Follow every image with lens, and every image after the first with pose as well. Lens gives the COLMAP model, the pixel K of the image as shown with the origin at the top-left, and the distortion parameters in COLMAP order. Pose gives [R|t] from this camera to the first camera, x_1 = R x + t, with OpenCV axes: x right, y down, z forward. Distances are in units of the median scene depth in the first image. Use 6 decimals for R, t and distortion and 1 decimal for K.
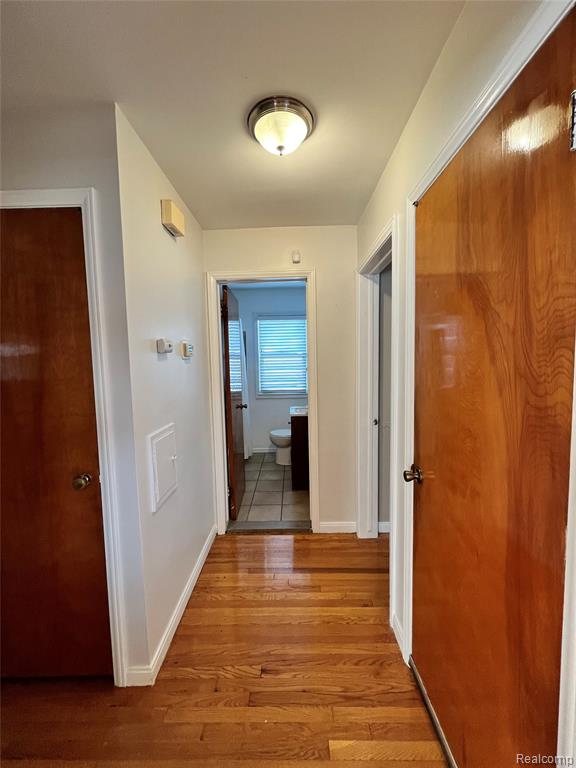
lens RADIAL K [[313.7, 0, 288.2], [0, 313.7, 382.3], [0, 0, 1]] dist [-0.000823, 0.000466]
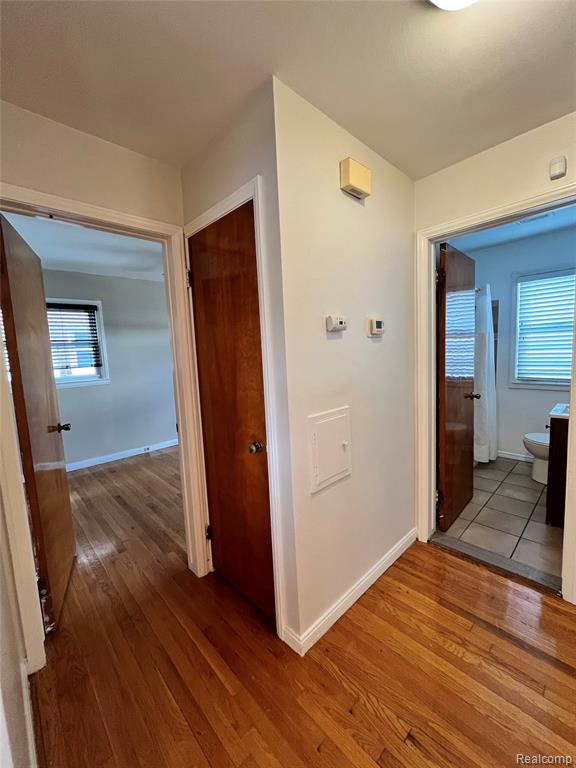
lens RADIAL K [[313.7, 0, 288.2], [0, 313.7, 382.3], [0, 0, 1]] dist [-0.000823, 0.000466]
pose [[0.698706, 0.063885, -0.712551, 0.154364], [-0.023343, 0.997510, 0.066544, 0.000588], [0.715028, -0.029861, 0.698457, 0.201166]]
